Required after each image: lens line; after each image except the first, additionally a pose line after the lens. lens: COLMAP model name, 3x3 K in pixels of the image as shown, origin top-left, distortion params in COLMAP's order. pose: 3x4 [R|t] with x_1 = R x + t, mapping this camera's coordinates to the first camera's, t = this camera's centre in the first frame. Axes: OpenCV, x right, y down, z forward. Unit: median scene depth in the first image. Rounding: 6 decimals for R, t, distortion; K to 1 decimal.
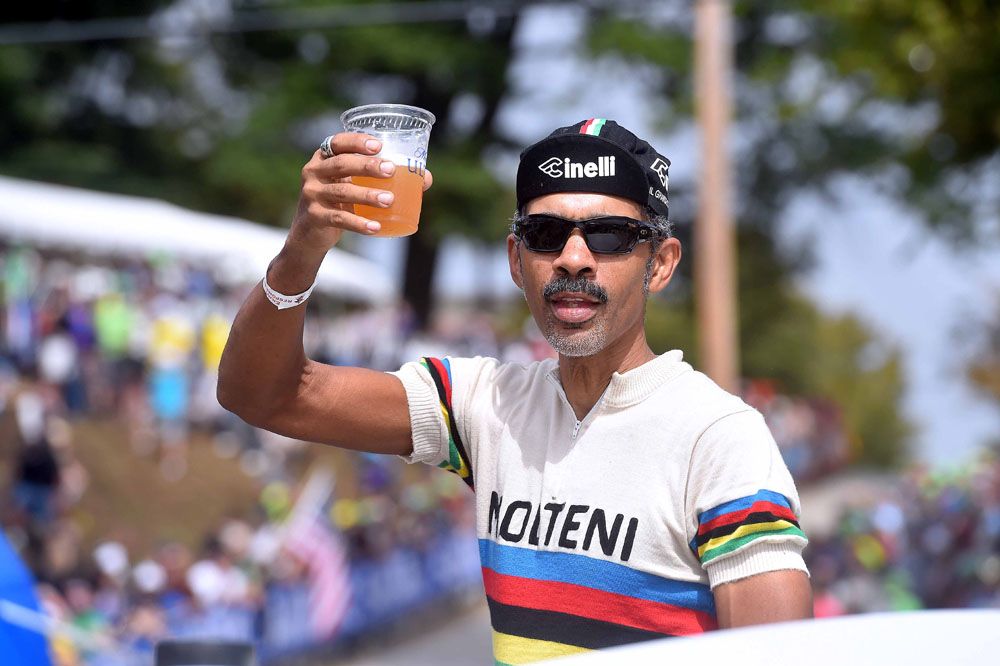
lens RADIAL K [[5768.6, 0, 584.5], [0, 5768.6, 332.2], [0, 0, 1]] dist [5.508860, -1.833229]
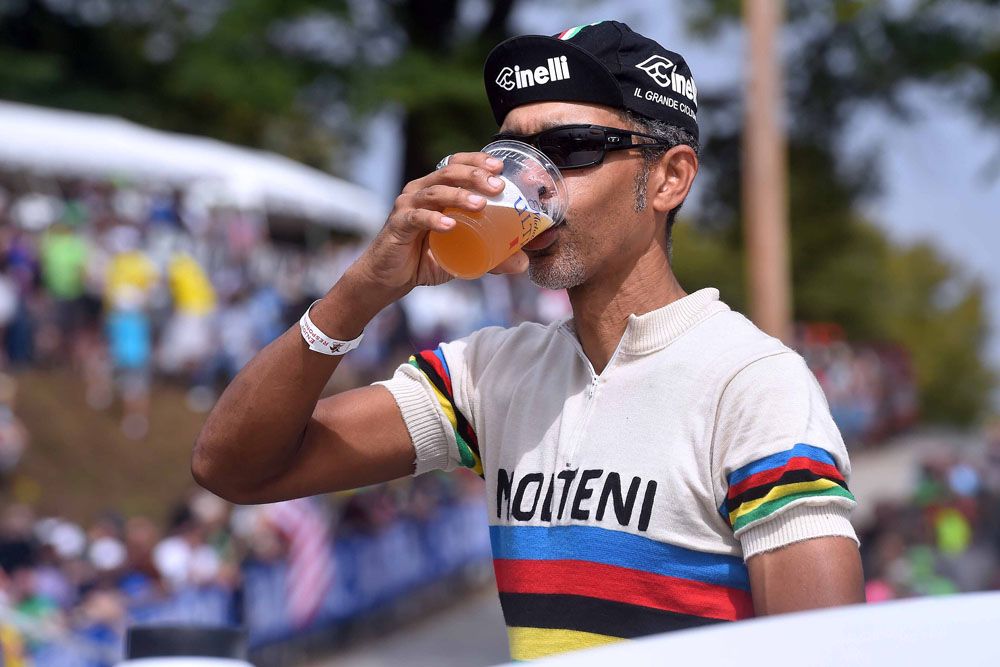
lens RADIAL K [[5774.0, 0, 580.0], [0, 5774.0, 332.2], [0, 0, 1]] dist [-9.585422, 817.742949]
pose [[0.999875, -0.006356, 0.014479, -0.014688], [0.006105, 0.999832, 0.017308, -0.004508], [-0.014586, -0.017217, 0.999745, 0.168098]]
